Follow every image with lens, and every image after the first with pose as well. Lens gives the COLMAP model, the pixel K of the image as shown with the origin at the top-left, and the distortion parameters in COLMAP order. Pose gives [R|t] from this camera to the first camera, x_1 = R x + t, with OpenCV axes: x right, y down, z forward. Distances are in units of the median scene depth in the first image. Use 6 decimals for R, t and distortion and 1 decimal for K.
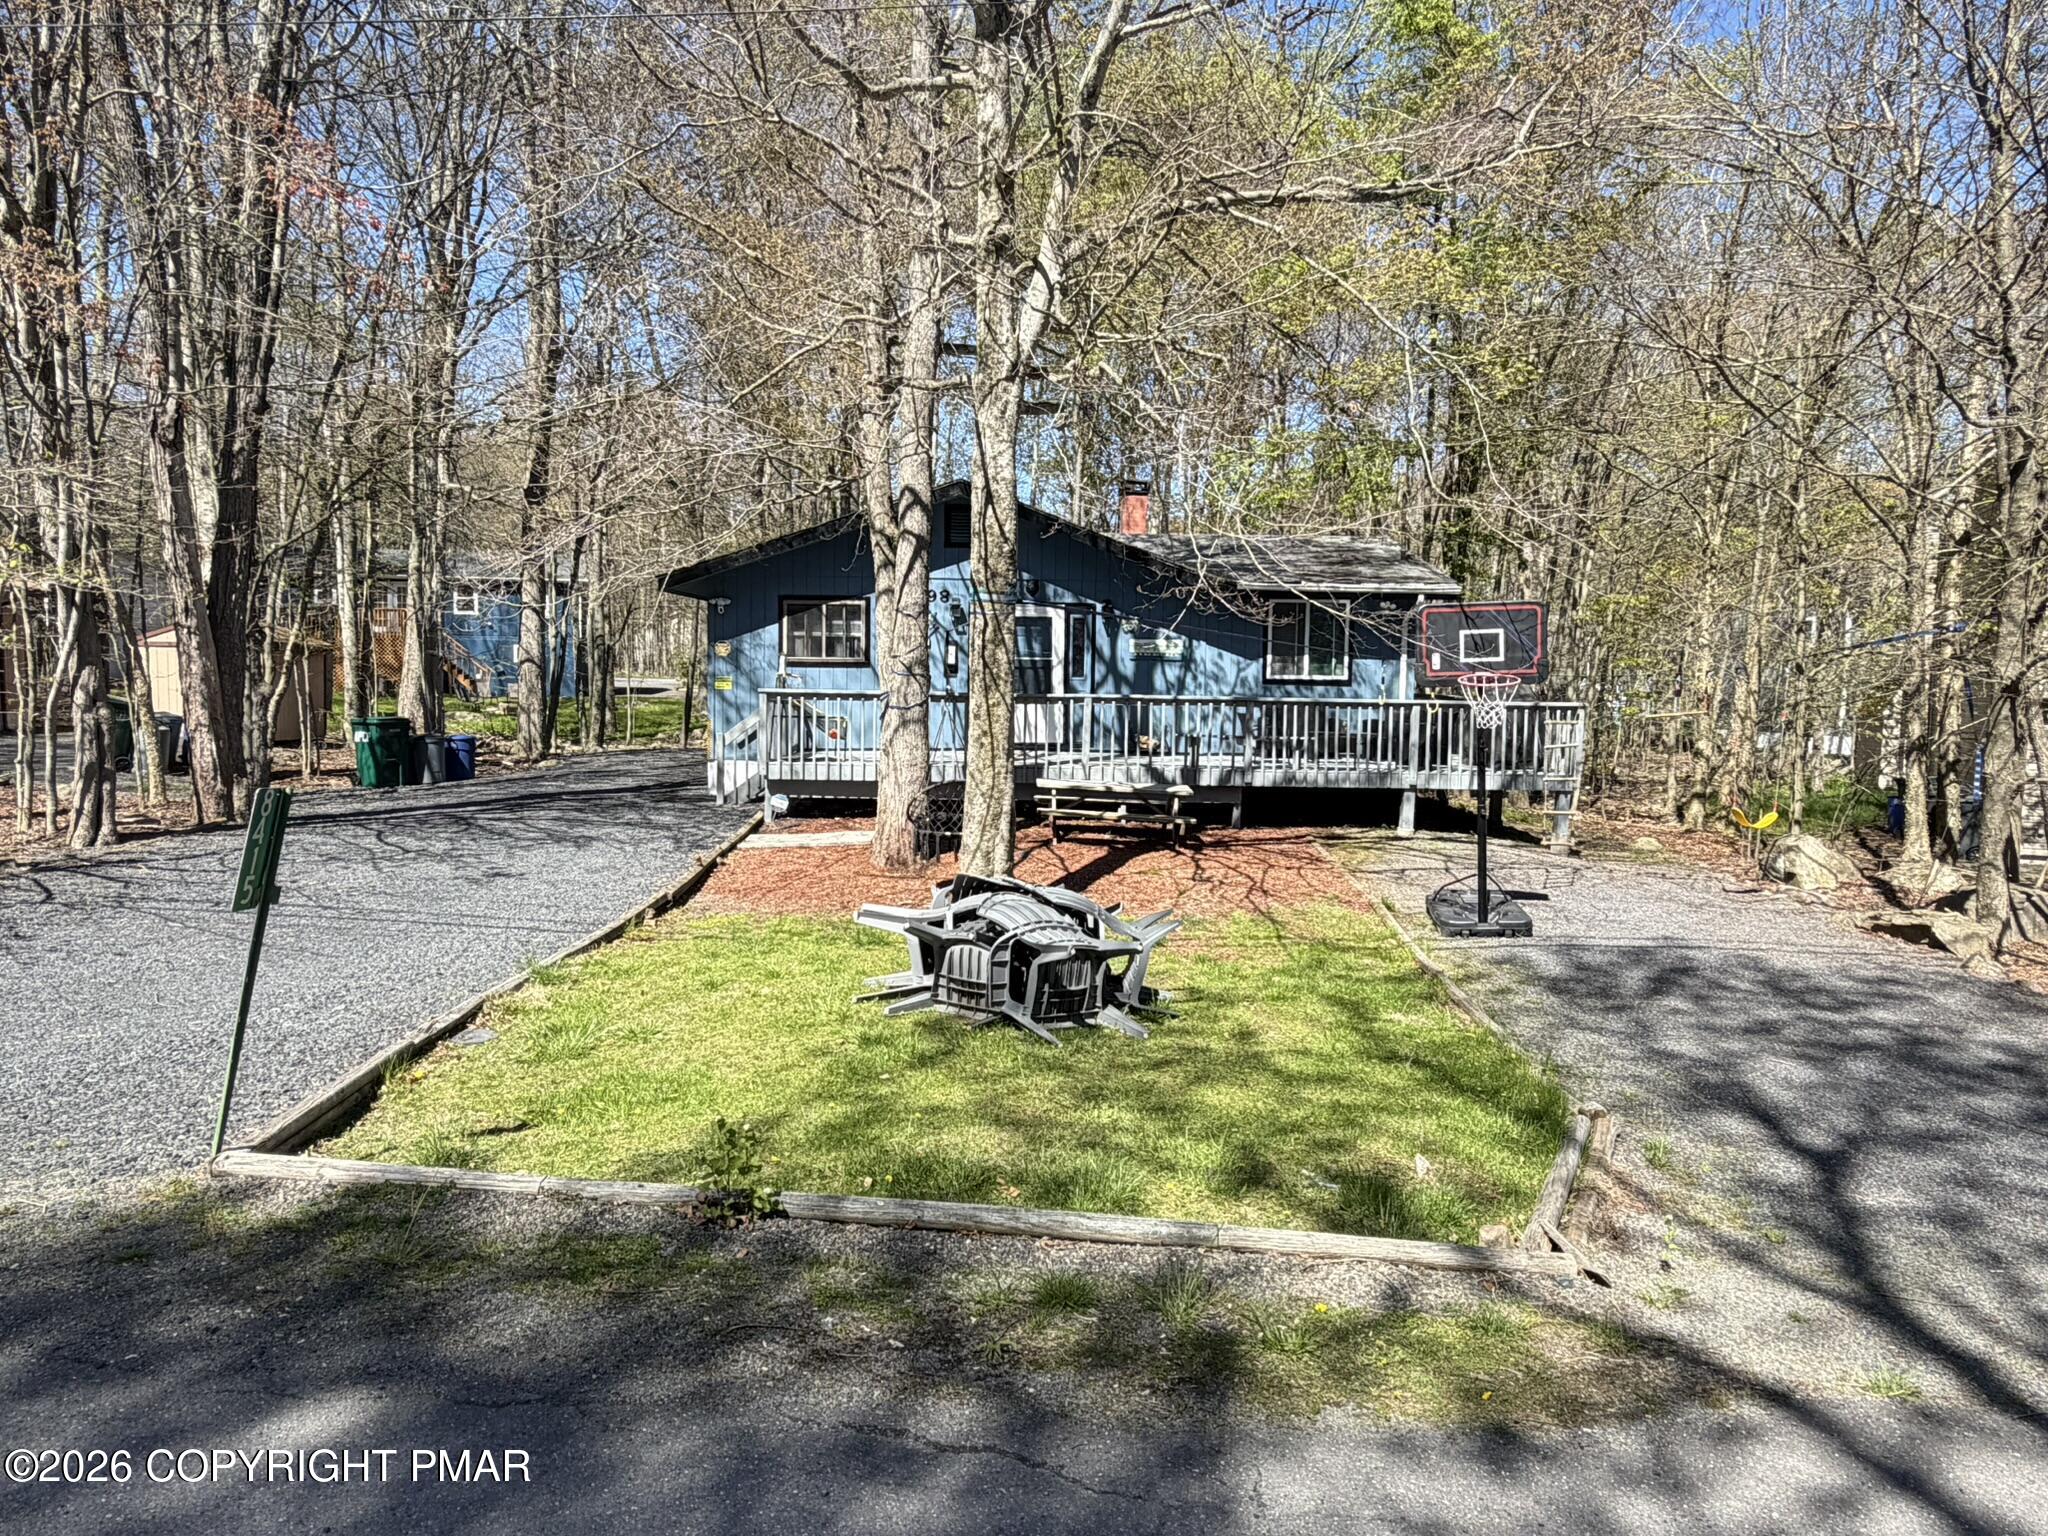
lens RADIAL K [[1278.8, 0, 1017.2], [0, 1278.8, 766.4], [0, 0, 1]] dist [-0.002403, -0.000490]
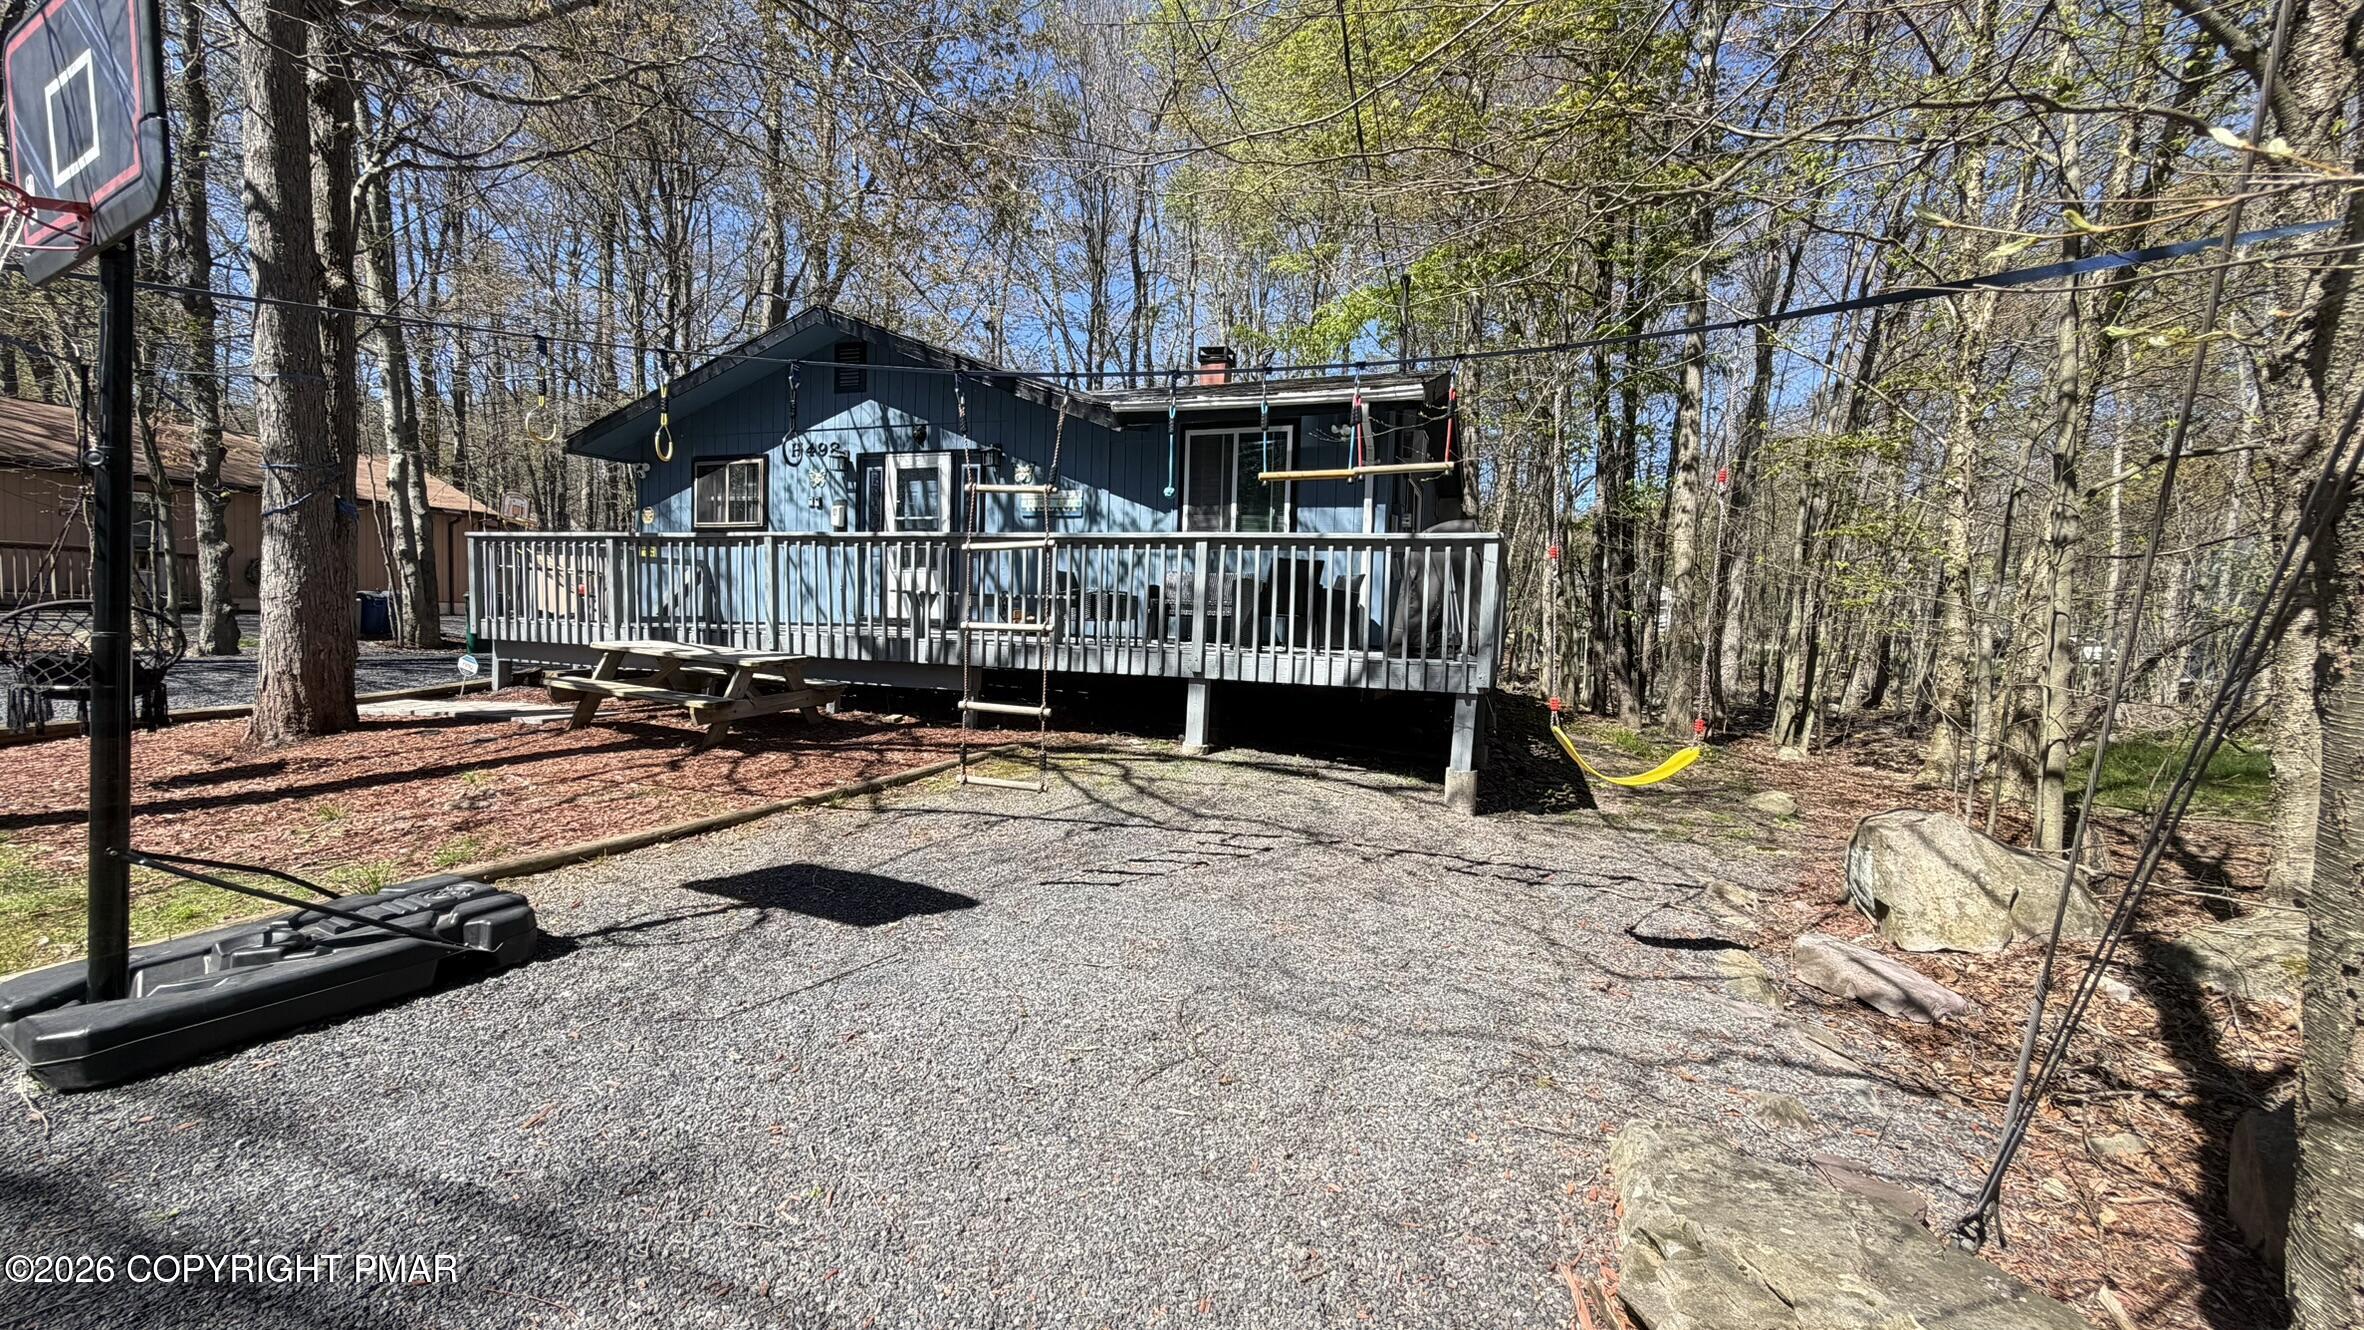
lens RADIAL K [[942.6, 0, 1183.2], [0, 942.6, 660.5], [0, 0, 1]] dist [-0.000690, 0.000009]
pose [[0.933320, 0.027978, -0.357955, 0.413504], [-0.039368, 0.998923, -0.024571, 0.018765], [0.356882, 0.037024, 0.933416, 0.510467]]
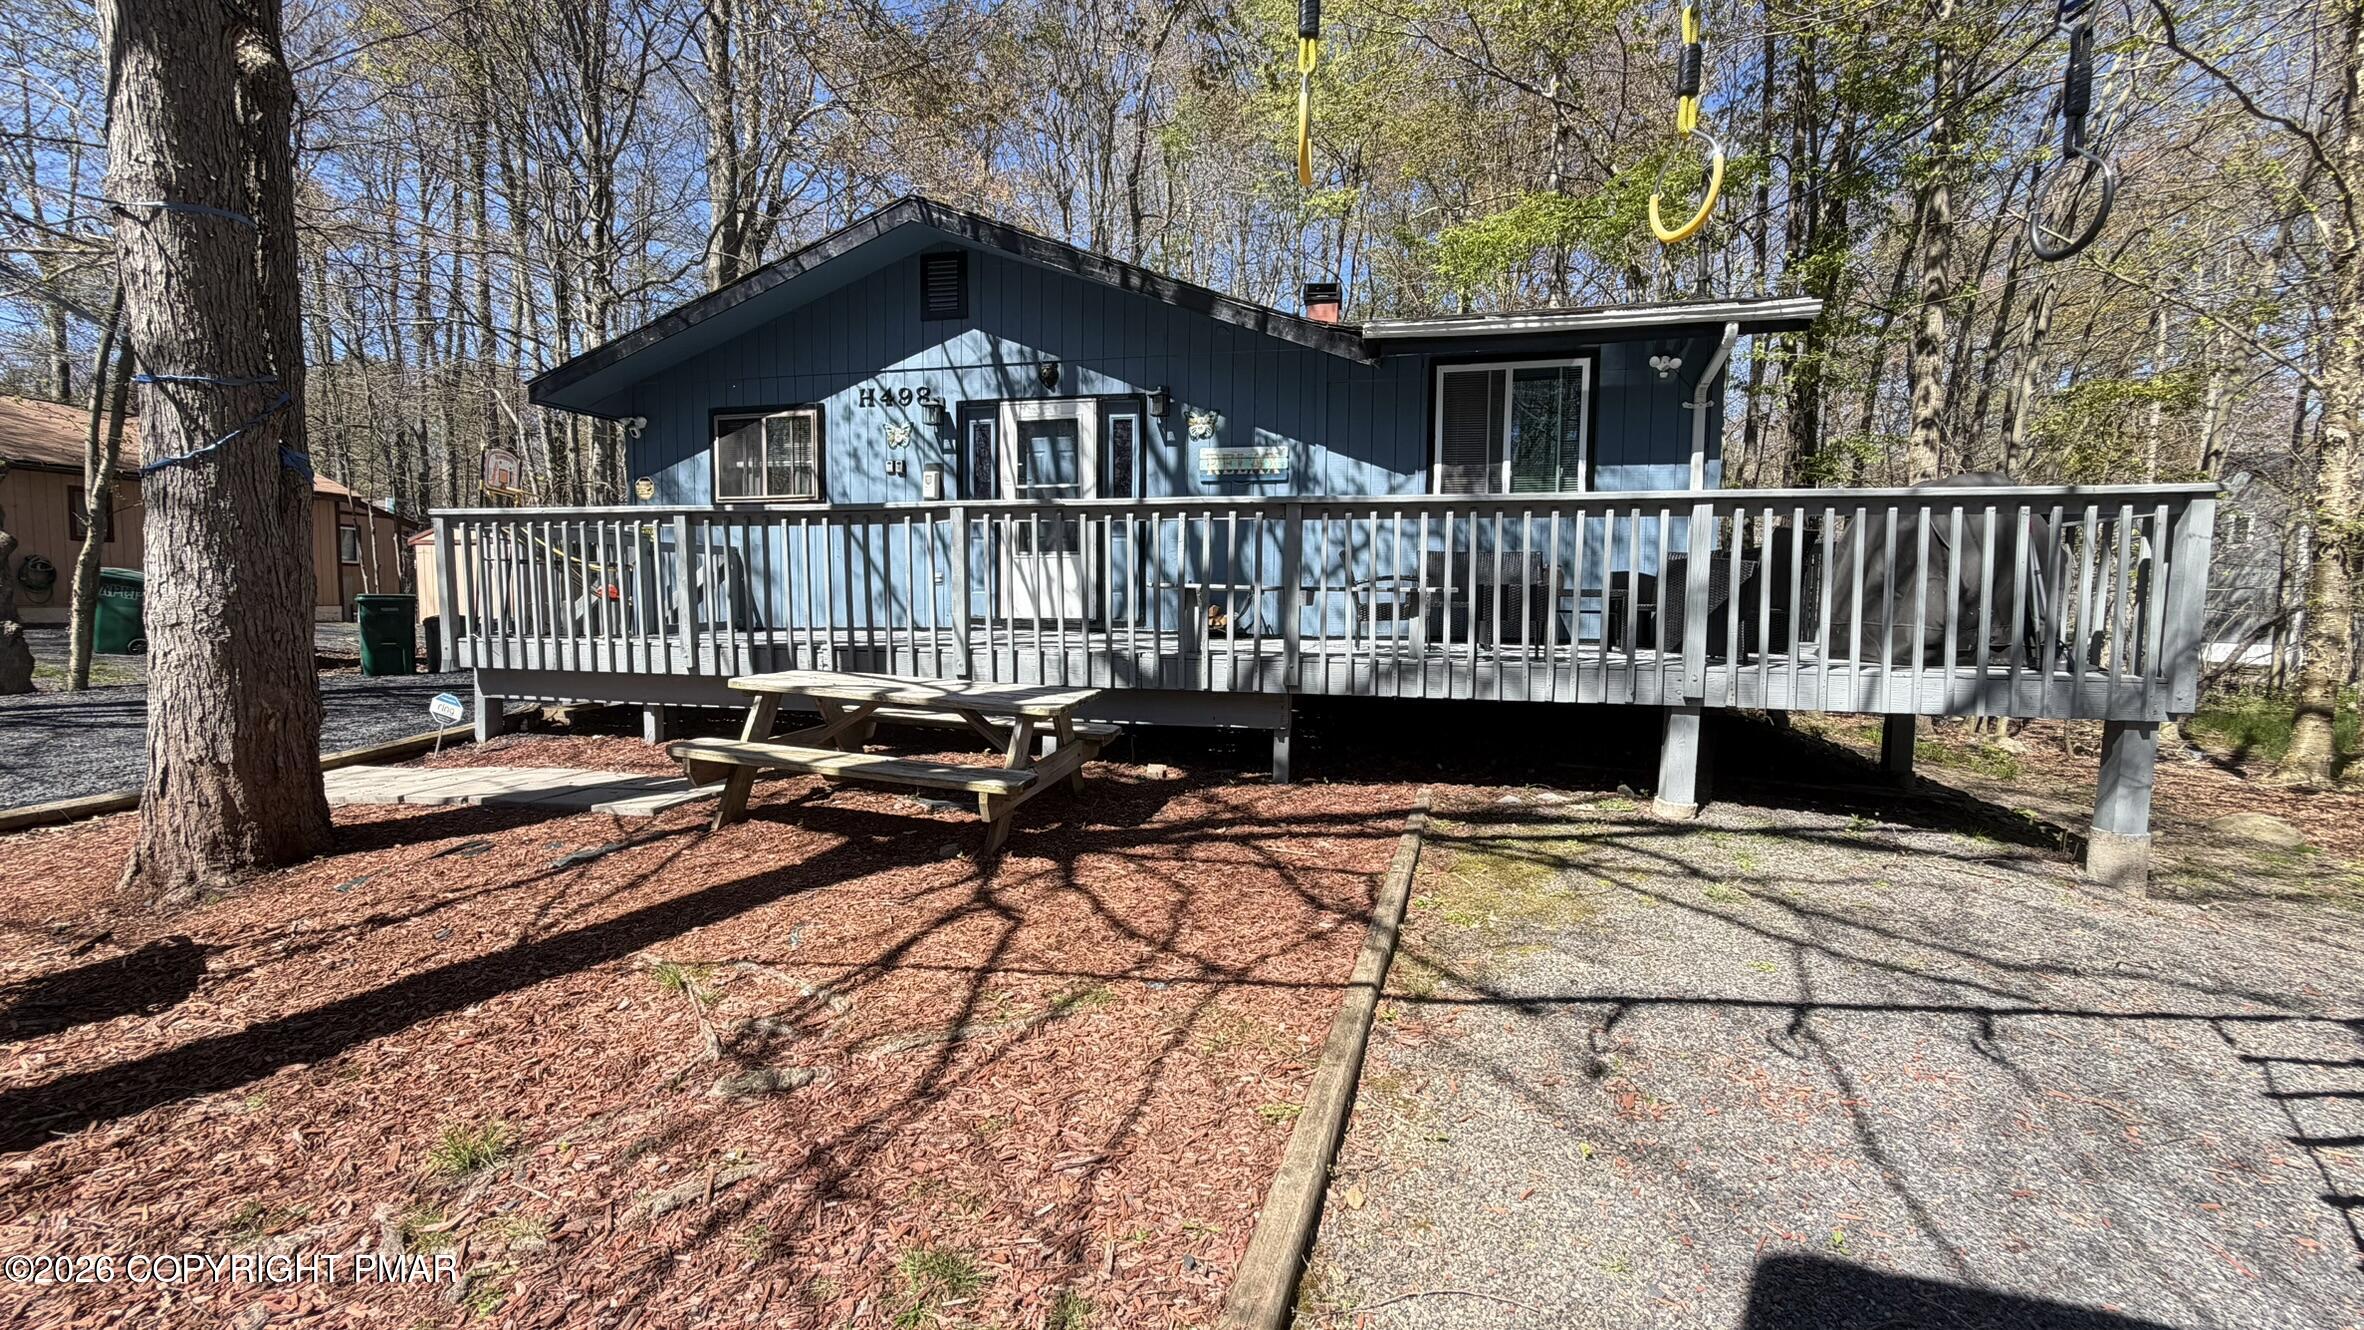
lens RADIAL K [[942.6, 0, 1182.5], [0, 942.6, 661.6], [0, 0, 1]] dist [-0.000690, 0.000009]
pose [[0.969086, 0.007181, -0.246619, 0.199053], [-0.009159, 0.999934, -0.006876, 0.006212], [0.246554, 0.008922, 0.969088, 0.588362]]
